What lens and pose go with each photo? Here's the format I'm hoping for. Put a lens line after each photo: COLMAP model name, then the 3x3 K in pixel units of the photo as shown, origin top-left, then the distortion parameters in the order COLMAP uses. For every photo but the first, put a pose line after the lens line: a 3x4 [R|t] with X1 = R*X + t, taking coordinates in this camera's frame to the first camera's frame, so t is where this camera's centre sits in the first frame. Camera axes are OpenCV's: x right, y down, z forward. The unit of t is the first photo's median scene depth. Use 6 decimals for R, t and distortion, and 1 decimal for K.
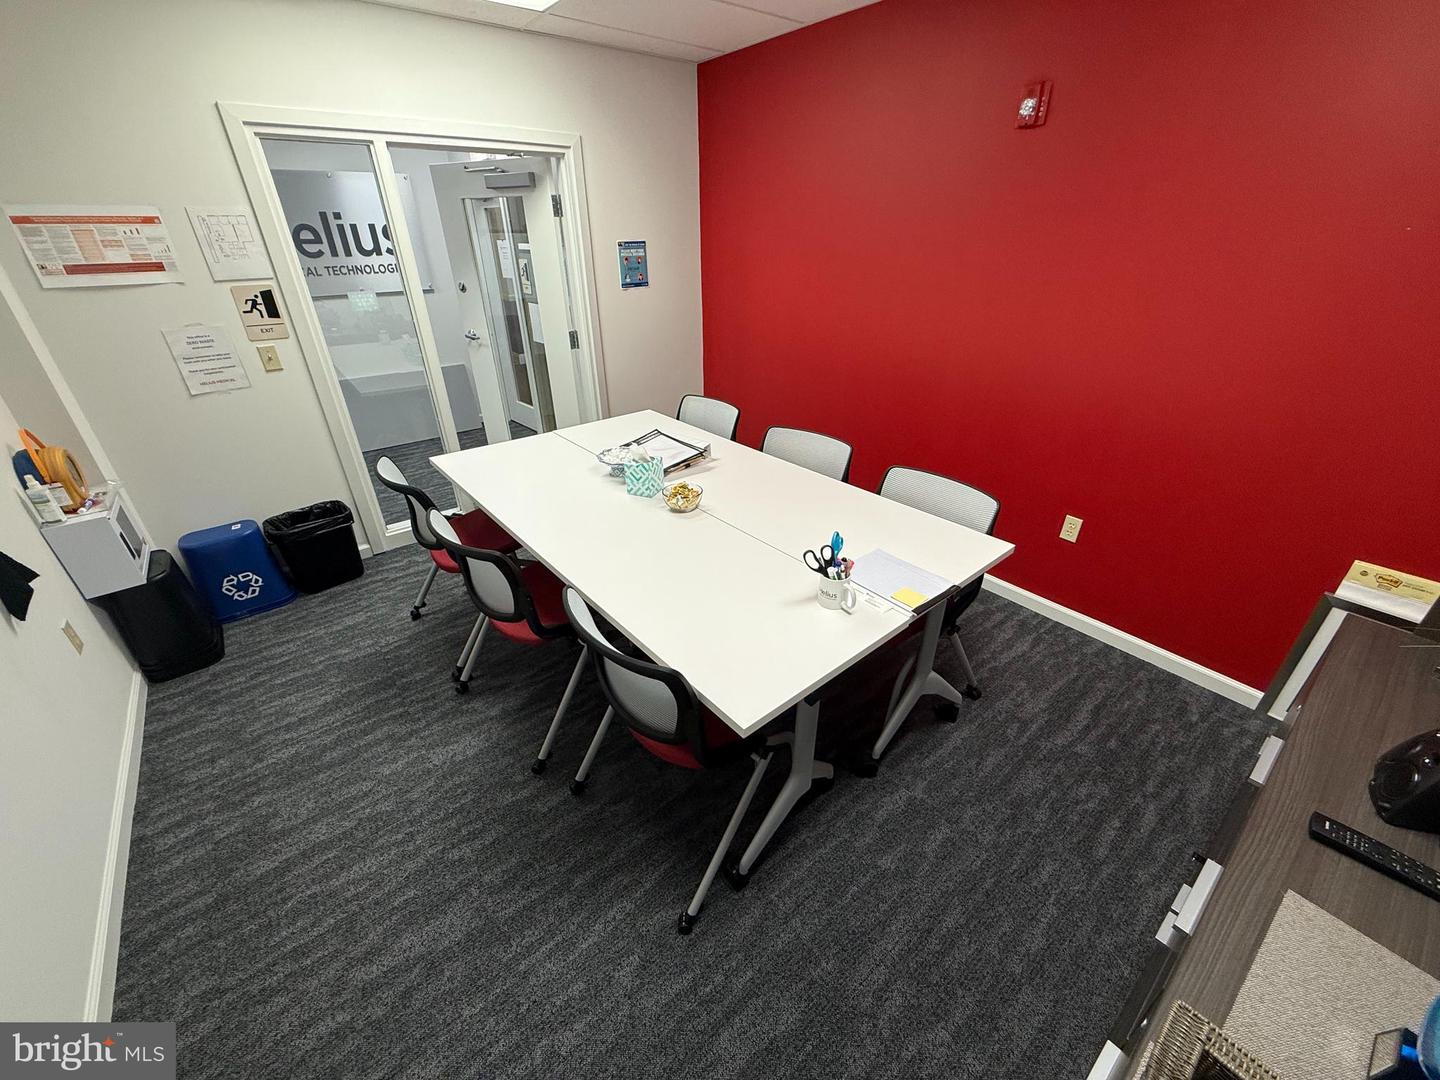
lens RADIAL K [[573.7, 0, 718.5], [0, 573.7, 540.7], [0, 0, 1]] dist [0.000762, 0.000270]
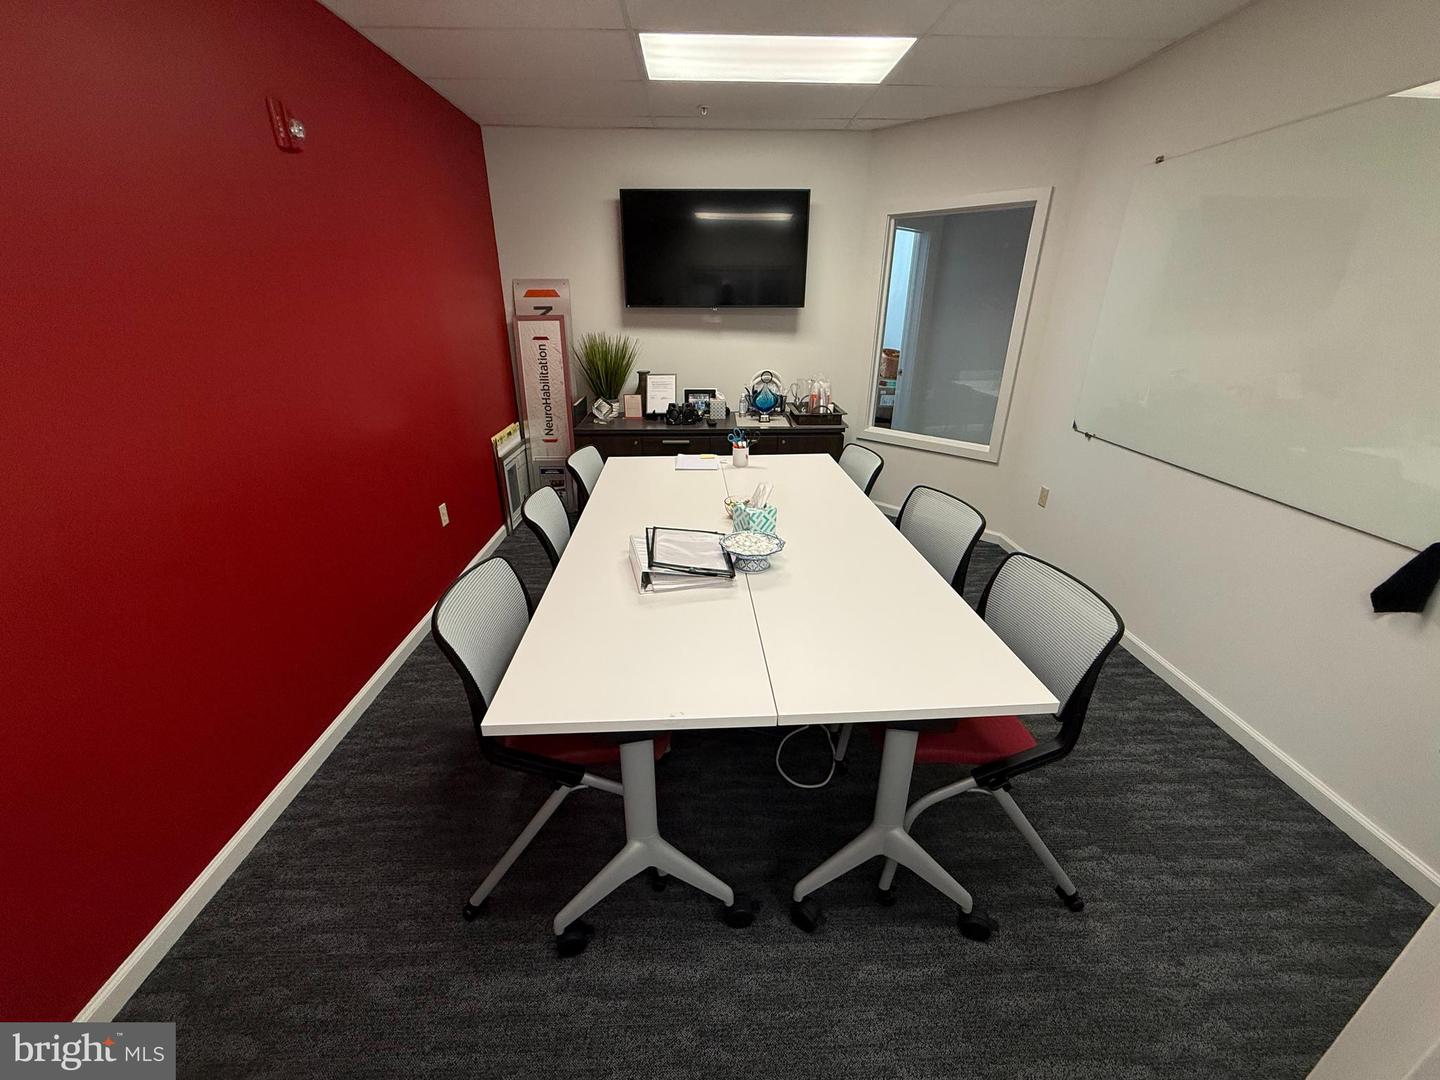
lens RADIAL K [[573.7, 0, 719.1], [0, 573.7, 540.5], [0, 0, 1]] dist [0.000762, 0.000270]
pose [[-0.797691, -0.231118, 0.557021, -0.593035], [0.292140, 0.659947, 0.692188, -0.732289], [-0.527582, 0.714880, -0.458916, 1.461041]]
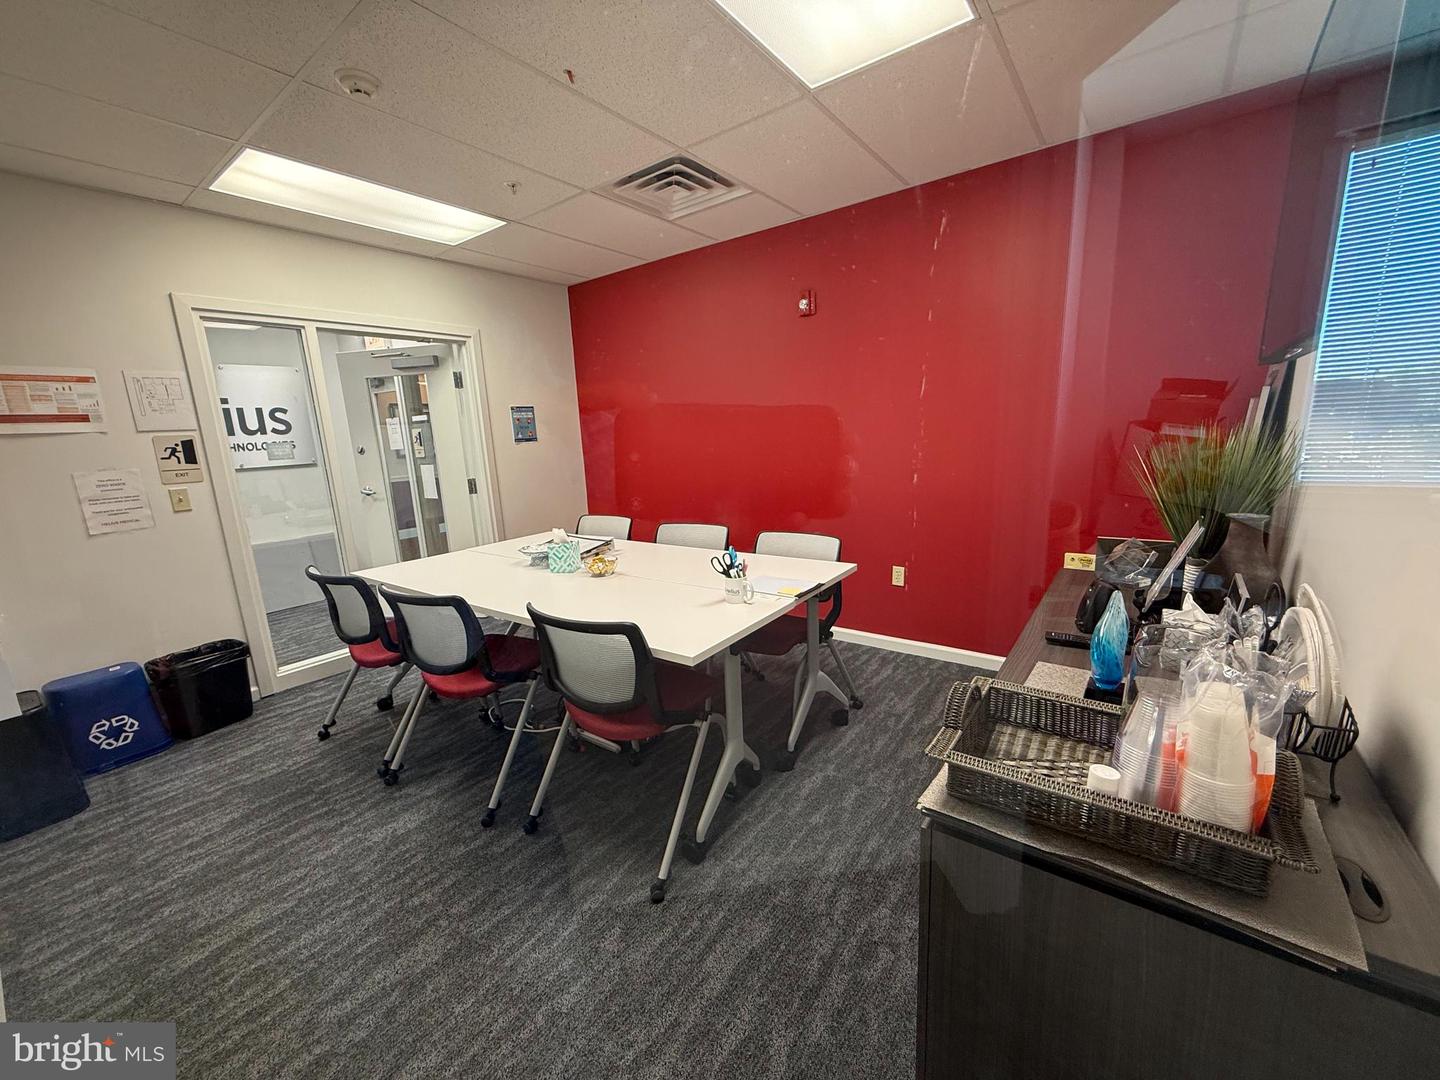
lens RADIAL K [[573.7, 0, 718.1], [0, 573.7, 542.7], [0, 0, 1]] dist [0.000762, 0.000270]
pose [[0.967227, -0.085673, 0.239025, -0.102856], [0.154362, 0.945827, -0.285627, 0.248051], [-0.201606, 0.313163, 0.928054, -0.178407]]
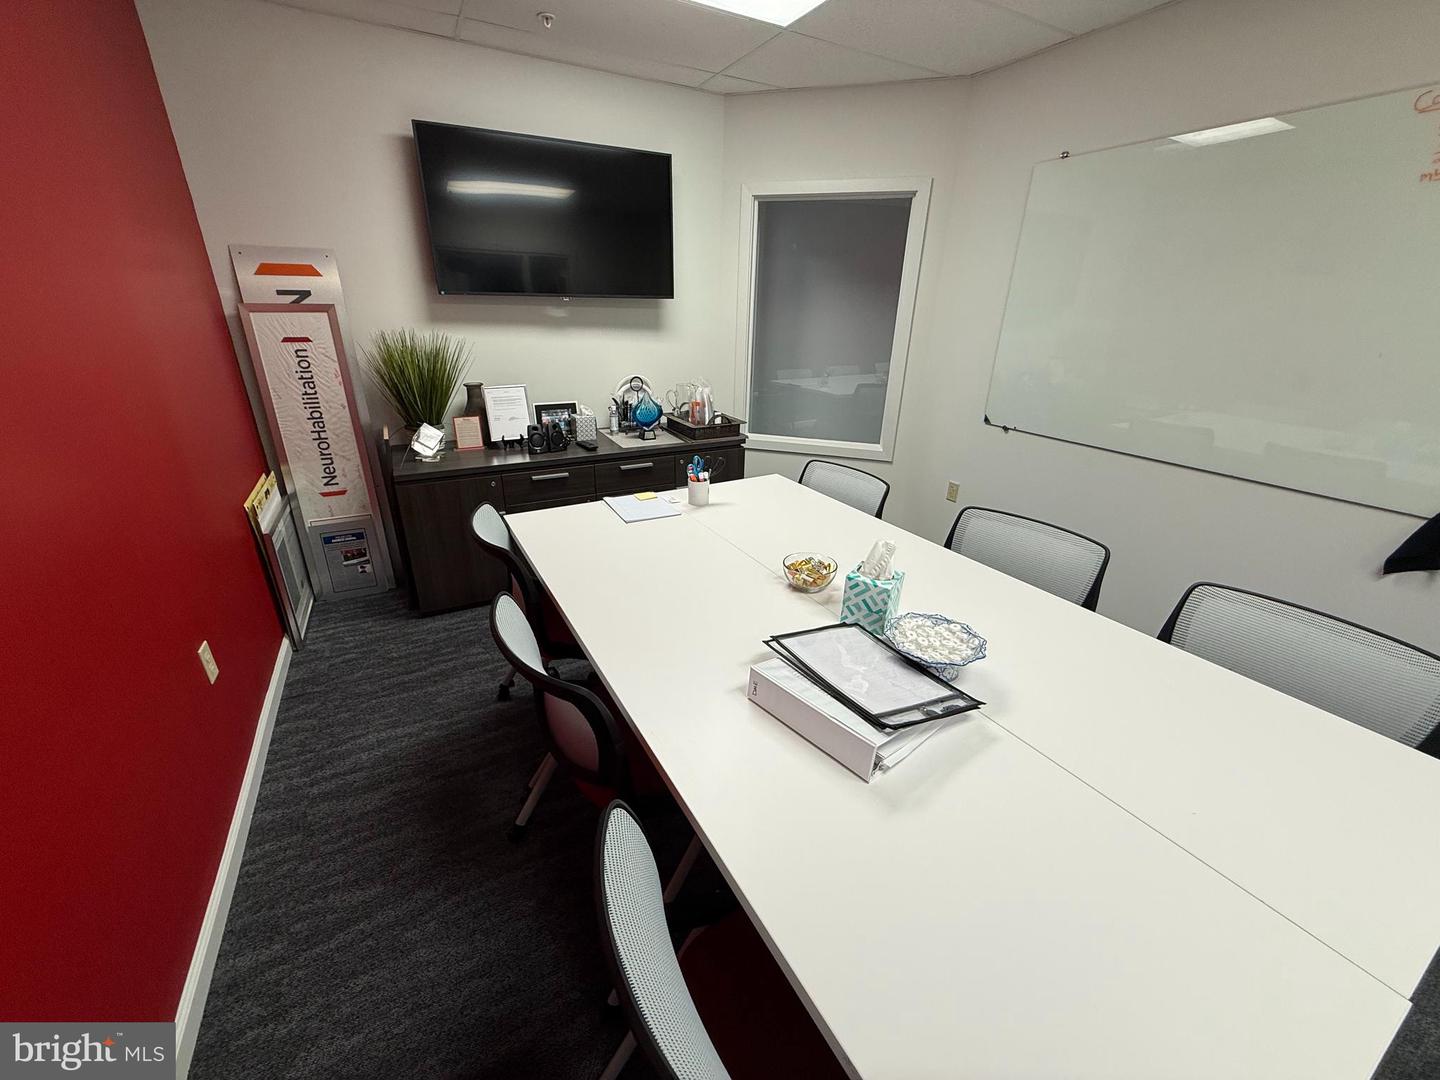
lens RADIAL K [[573.7, 0, 716.3], [0, 573.7, 540.2], [0, 0, 1]] dist [0.000762, 0.000270]
pose [[-0.982916, -0.082723, 0.164415, -0.059553], [0.076448, 0.629105, 0.773552, -0.648317], [-0.167424, 0.772906, -0.612034, 1.361425]]
